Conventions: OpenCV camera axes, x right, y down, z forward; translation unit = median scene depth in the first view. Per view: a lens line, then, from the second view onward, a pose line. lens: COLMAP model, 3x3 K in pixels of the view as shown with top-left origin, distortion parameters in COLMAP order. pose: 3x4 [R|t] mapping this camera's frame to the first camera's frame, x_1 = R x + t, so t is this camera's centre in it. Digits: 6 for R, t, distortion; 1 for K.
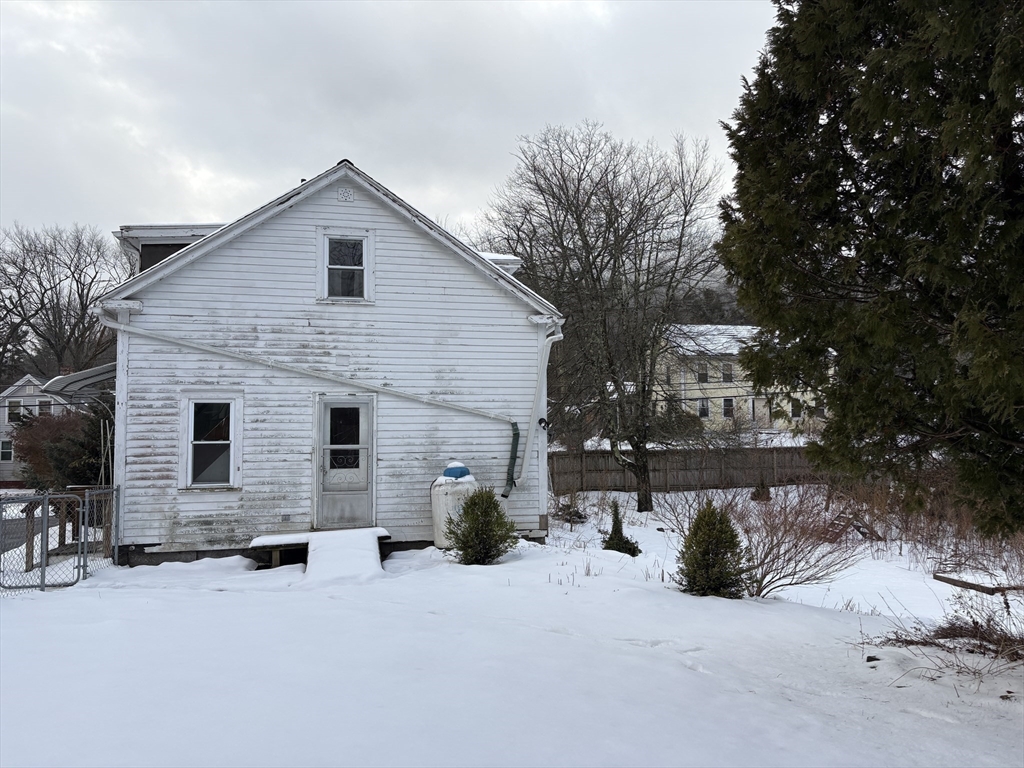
lens RADIAL K [[768.7, 0, 509.1], [0, 768.7, 382.8], [0, 0, 1]] dist [0.015547, 0.000102]
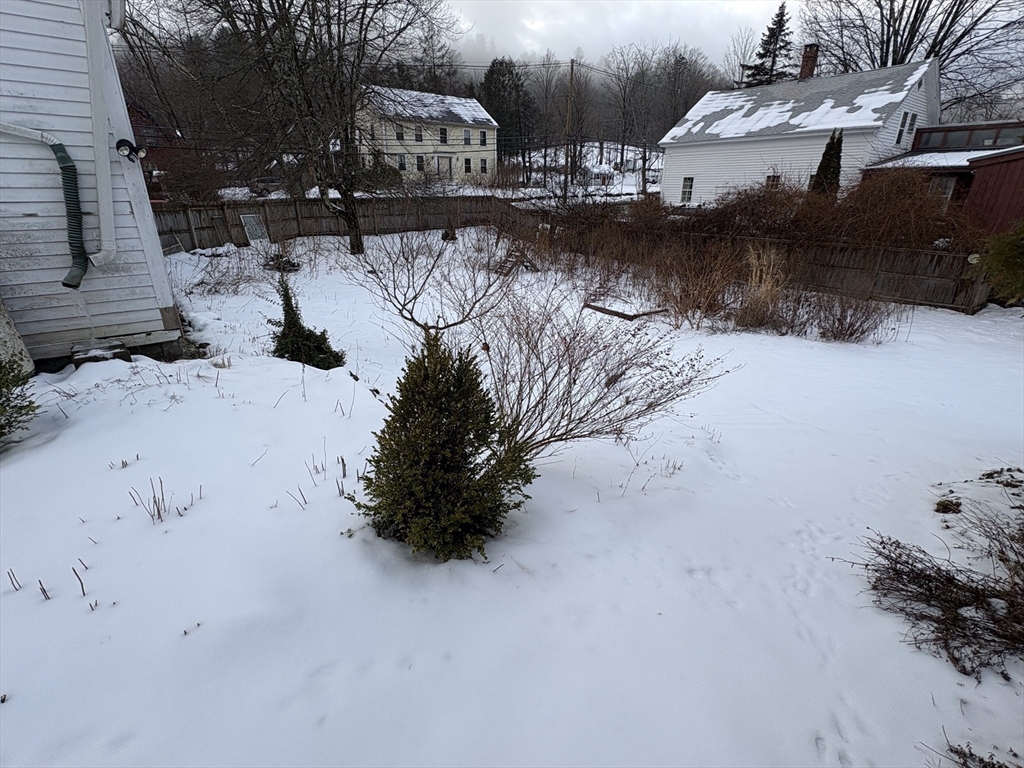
lens RADIAL K [[472.4, 0, 501.1], [0, 472.4, 387.1], [0, 0, 1]] dist [0.003649, 0.000536]
pose [[0.905936, -0.153545, 0.394593, 0.058008], [-0.041366, 0.895376, 0.443385, 0.019254], [-0.421389, -0.418001, 0.804802, 0.236149]]
